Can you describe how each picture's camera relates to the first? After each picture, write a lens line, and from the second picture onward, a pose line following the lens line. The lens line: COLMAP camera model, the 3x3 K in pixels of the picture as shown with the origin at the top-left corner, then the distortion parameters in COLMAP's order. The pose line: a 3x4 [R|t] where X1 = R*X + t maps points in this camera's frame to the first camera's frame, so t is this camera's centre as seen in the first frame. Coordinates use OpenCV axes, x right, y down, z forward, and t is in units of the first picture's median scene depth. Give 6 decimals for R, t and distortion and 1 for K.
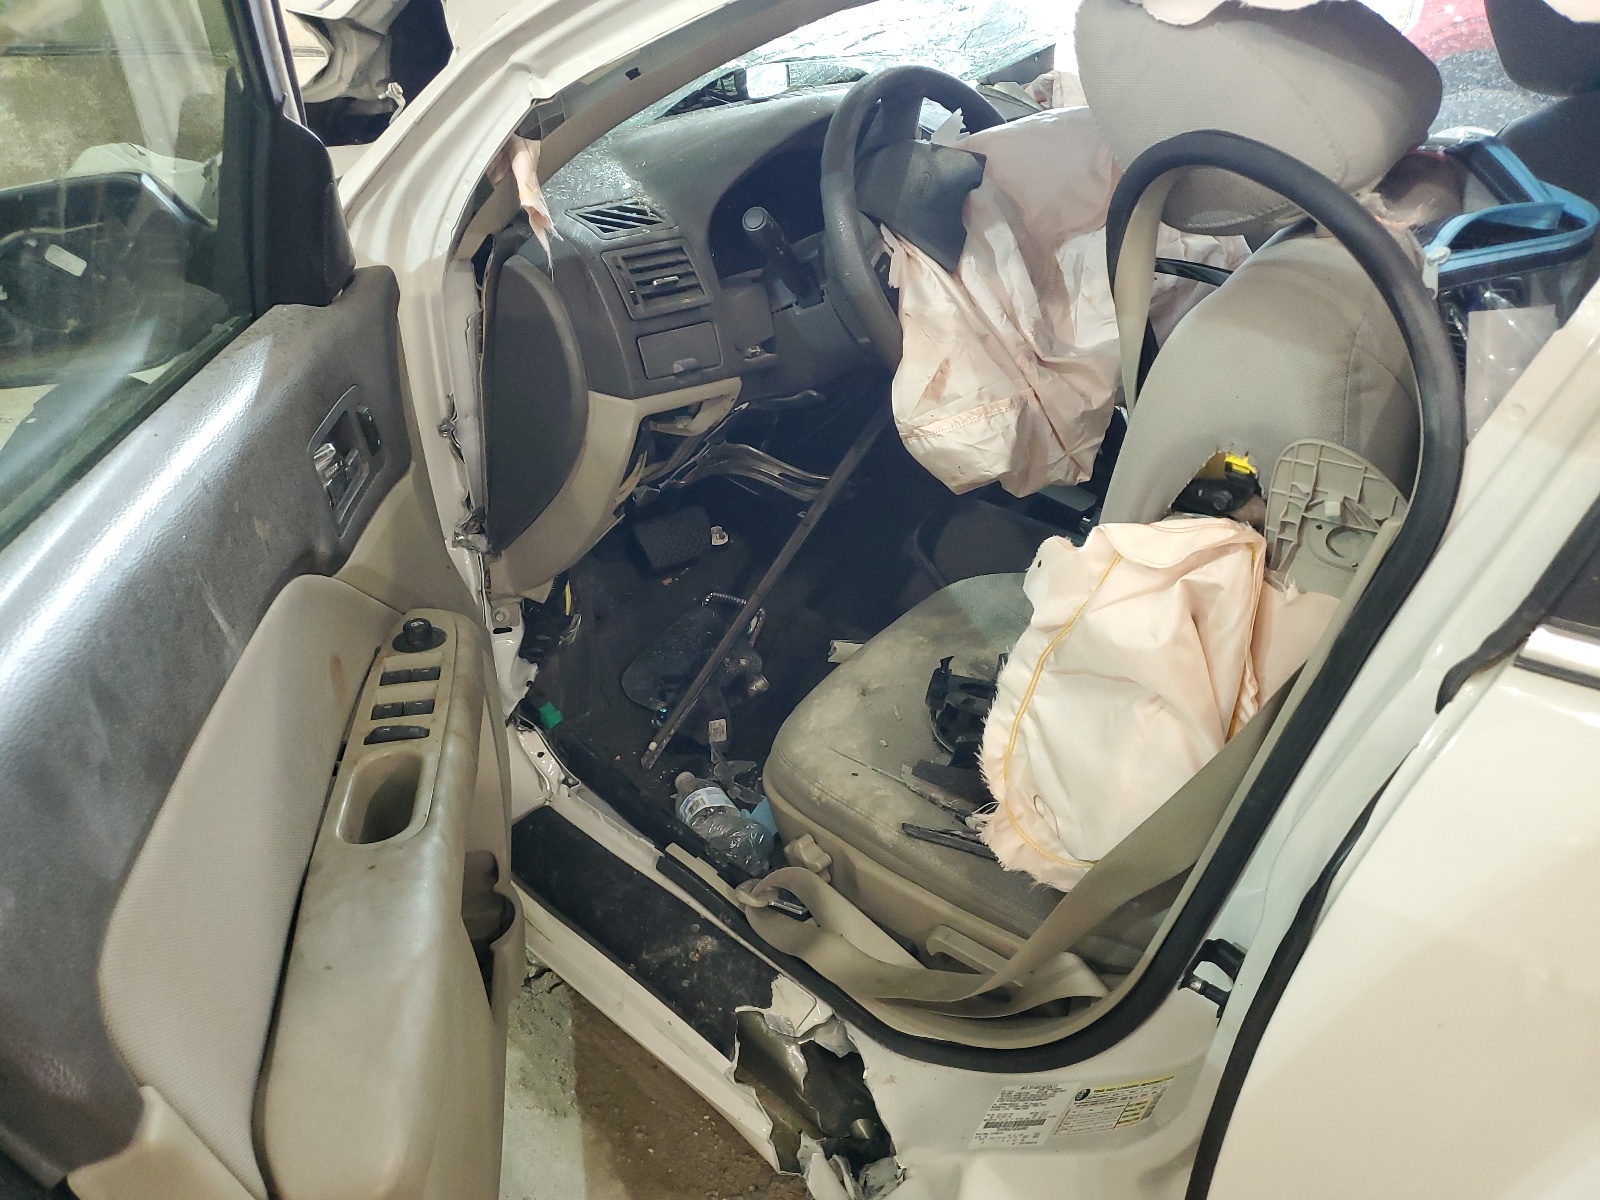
lens RADIAL K [[1169.1, 0, 800.0], [0, 1169.1, 600.0], [0, 0, 1]] dist [0.069318, -0.073025]
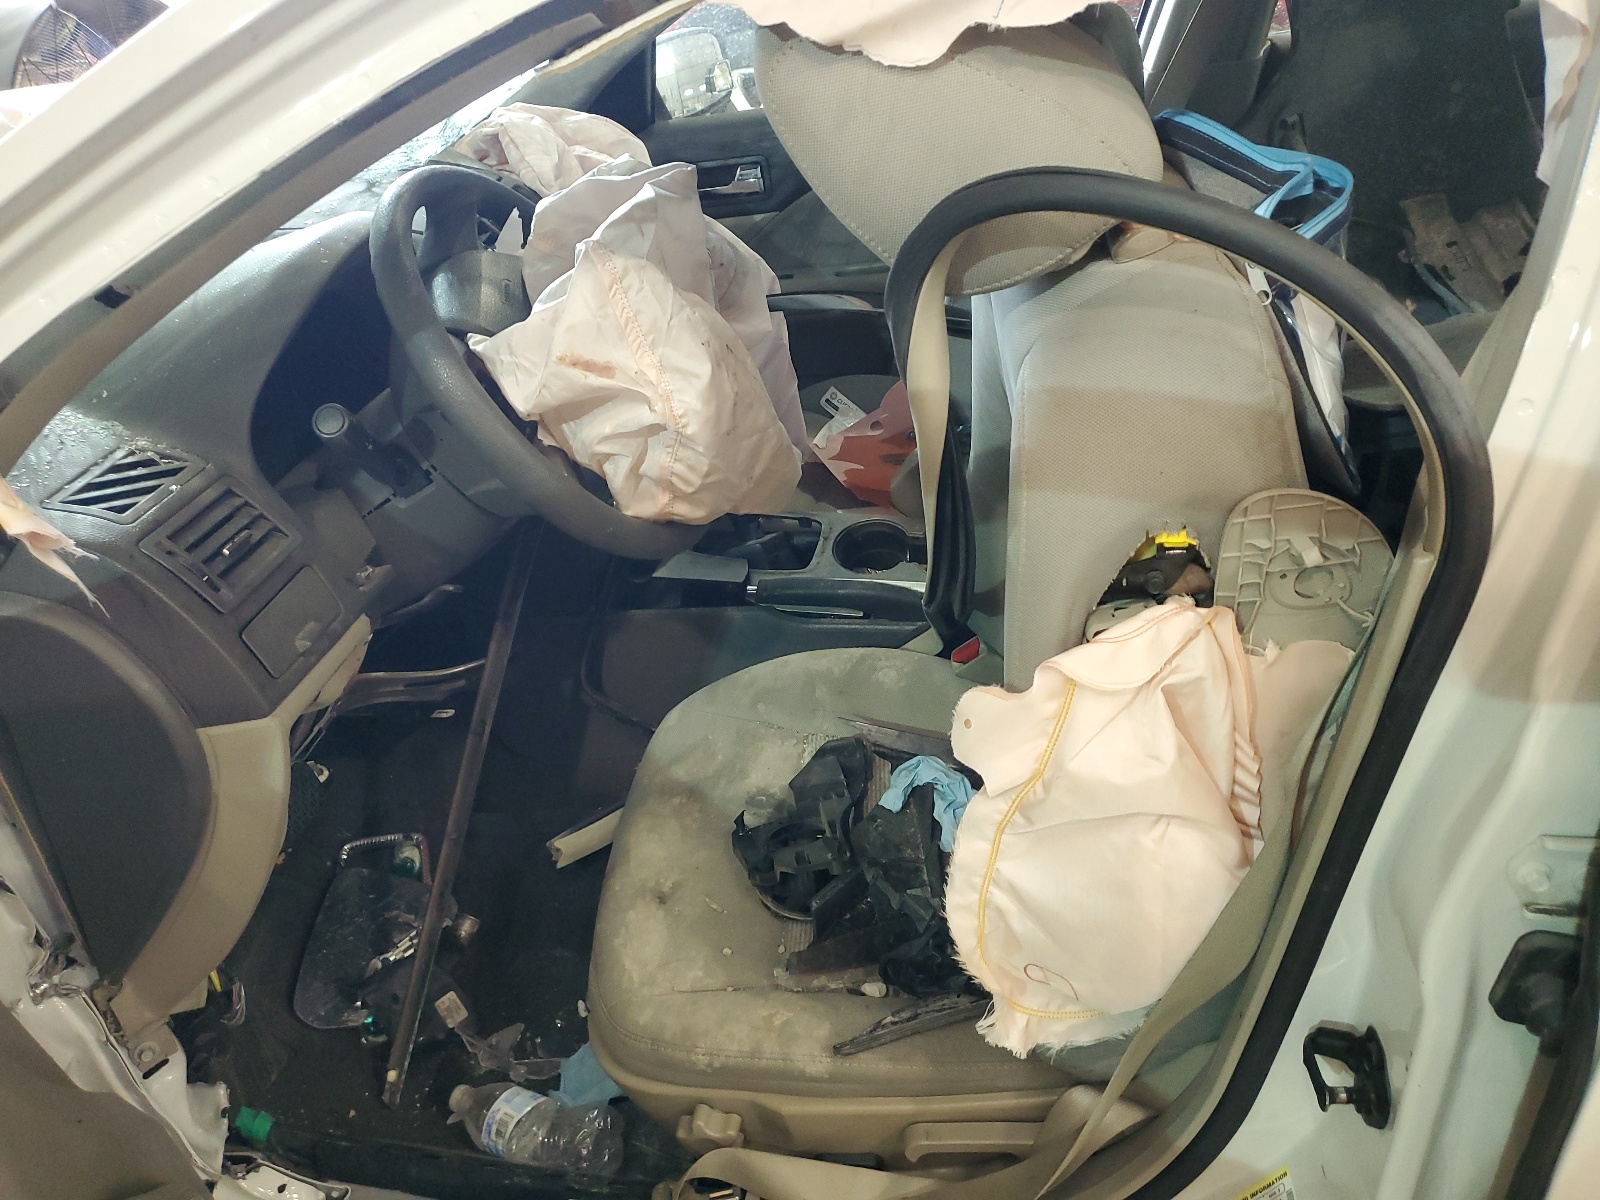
lens RADIAL K [[1223.7, 0, 800.3], [0, 1223.7, 598.9], [0, 0, 1]] dist [0.000933, 0.010399]
pose [[0.828727, -0.394366, 0.397097, -0.136992], [0.399856, 0.913674, 0.072905, -0.154200], [-0.391569, 0.098363, 0.914876, 0.183780]]
